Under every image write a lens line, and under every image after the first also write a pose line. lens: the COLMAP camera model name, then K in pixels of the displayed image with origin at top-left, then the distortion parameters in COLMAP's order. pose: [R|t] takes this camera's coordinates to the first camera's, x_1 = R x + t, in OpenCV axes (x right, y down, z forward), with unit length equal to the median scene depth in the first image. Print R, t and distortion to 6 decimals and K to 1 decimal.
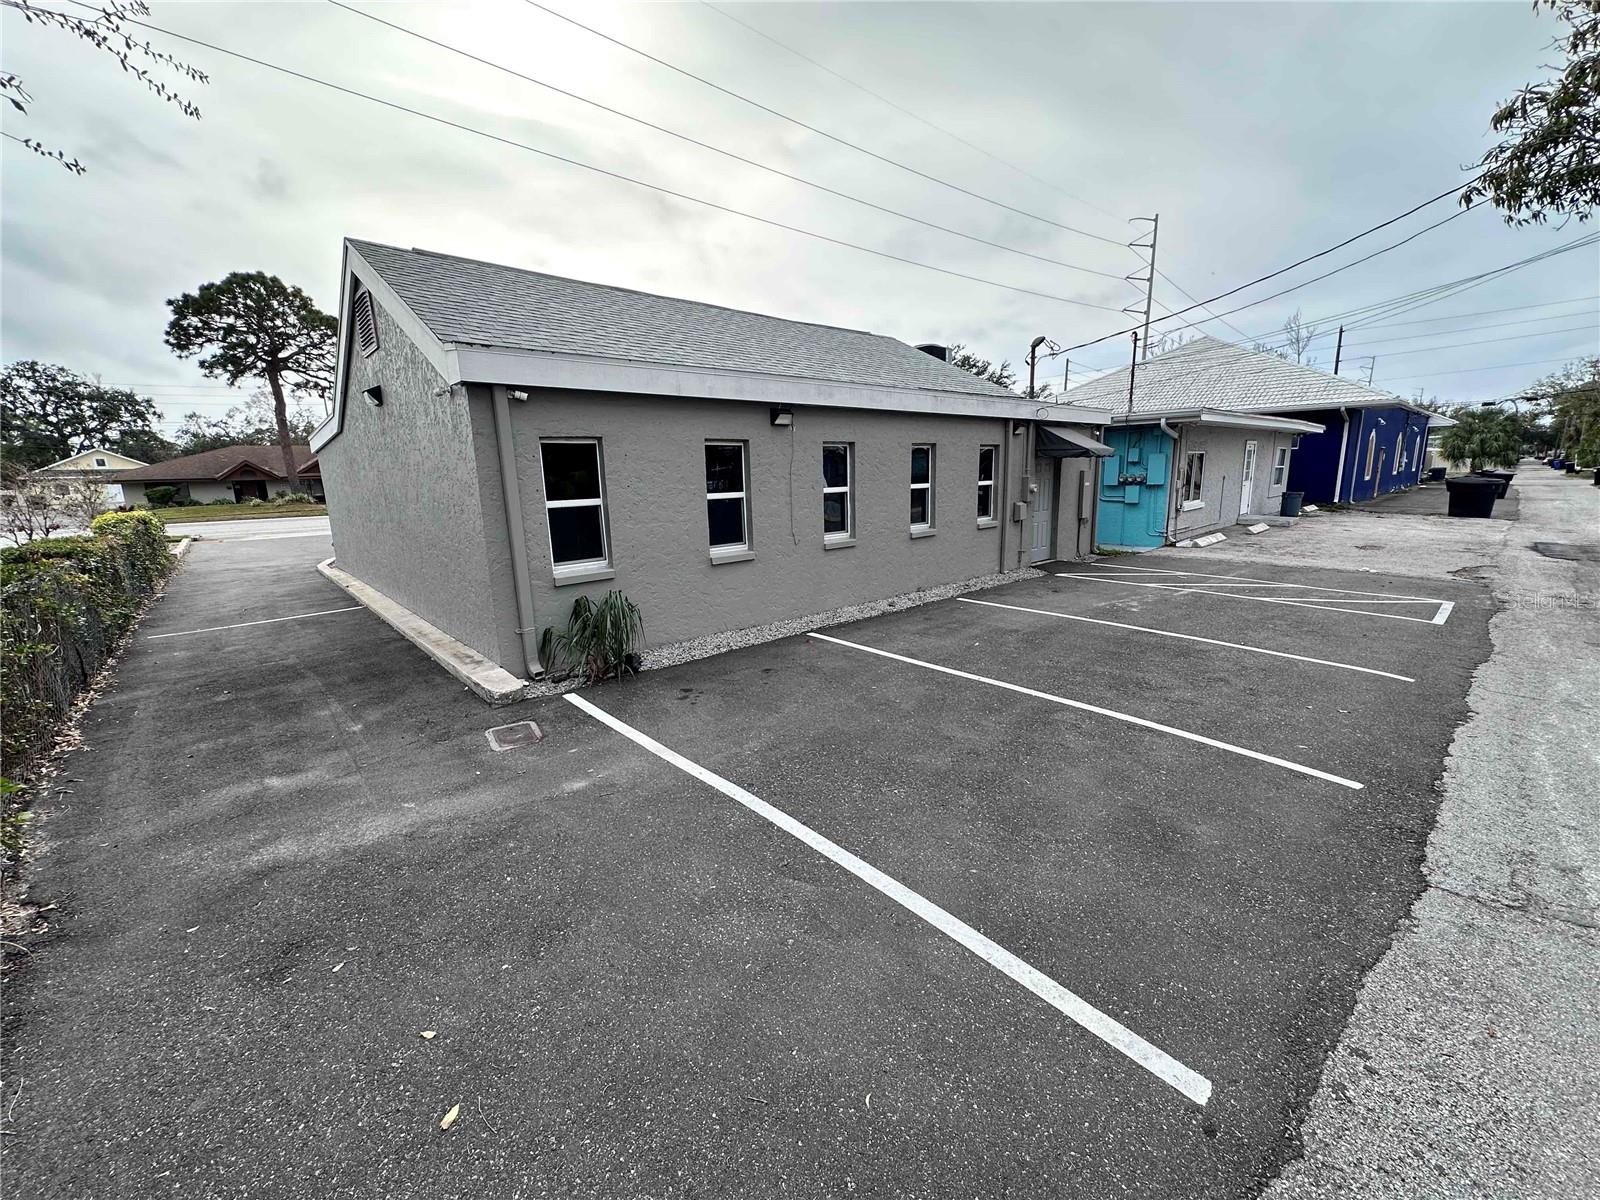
lens RADIAL K [[642.6, 0, 799.0], [0, 642.6, 604.2], [0, 0, 1]] dist [-0.003728, 0.001808]
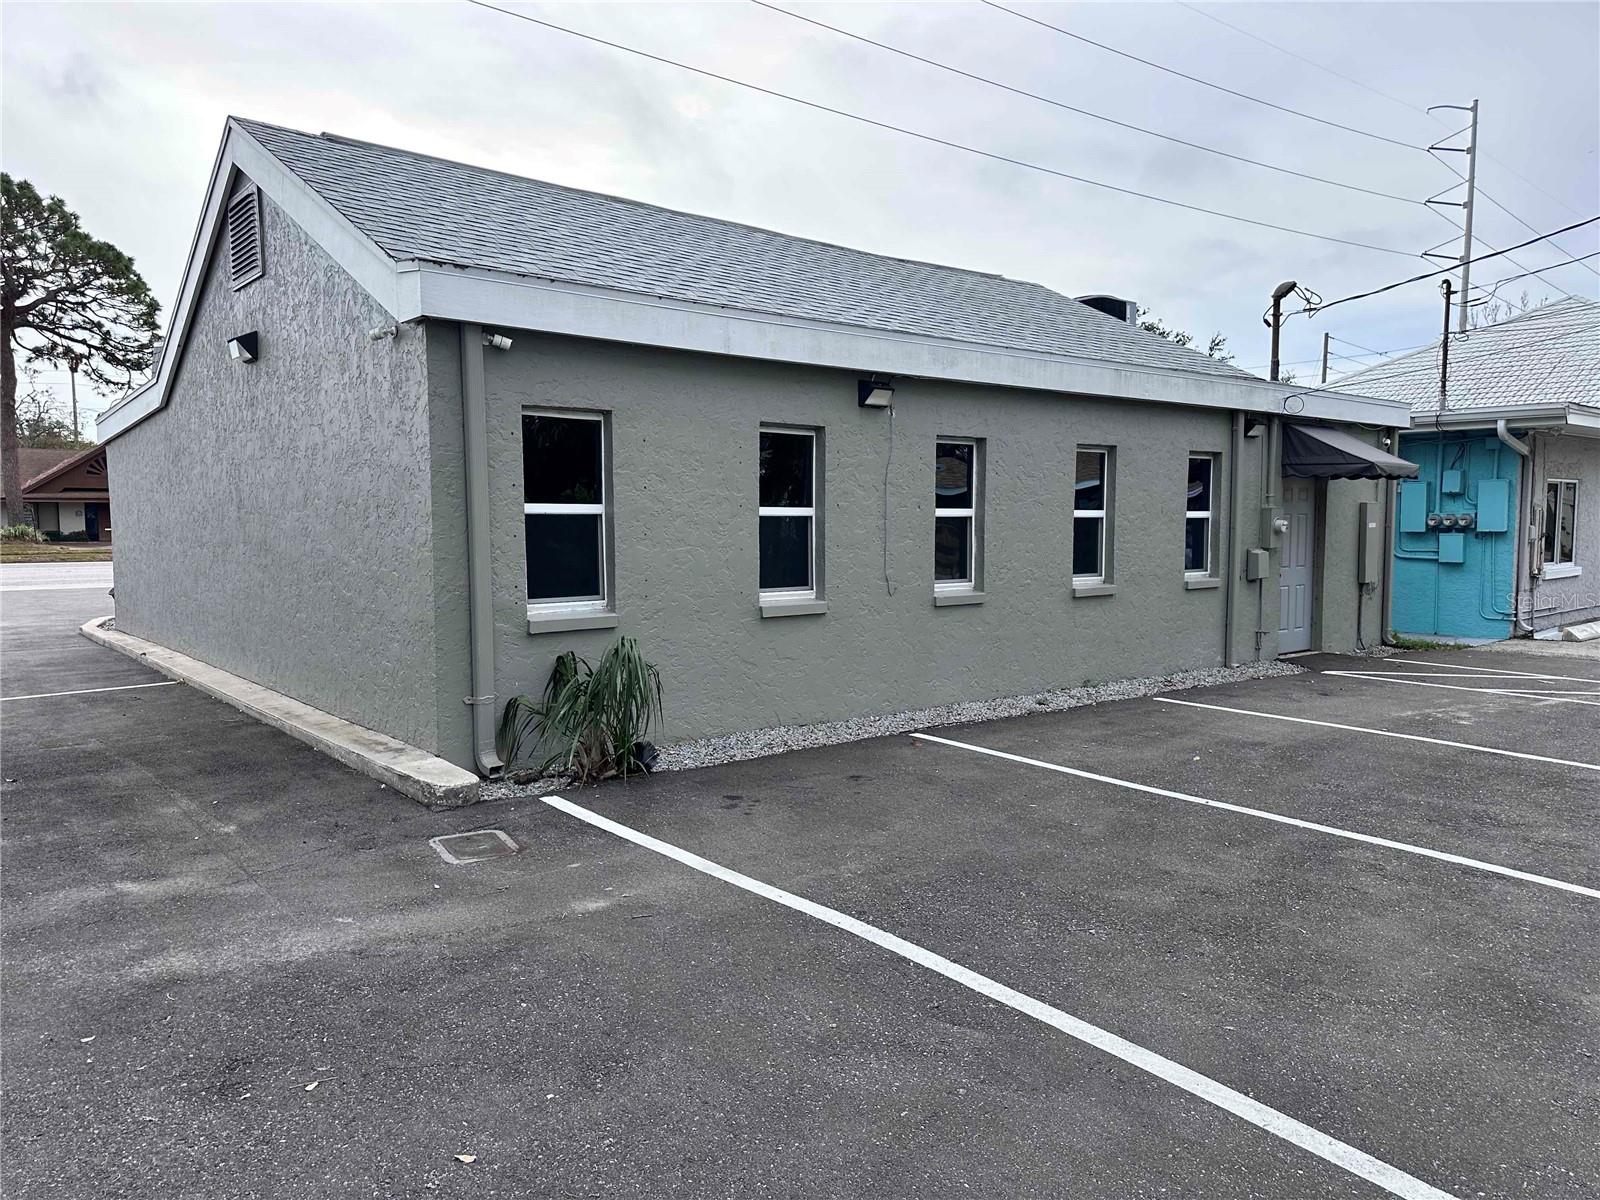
lens RADIAL K [[1125.9, 0, 793.7], [0, 1125.9, 605.4], [0, 0, 1]] dist [0.061618, -0.071100]
pose [[0.998423, 0.029506, -0.047755, -0.060334], [-0.035261, 0.991588, -0.124538, 0.072361], [0.043679, 0.126026, 0.991065, -0.103063]]
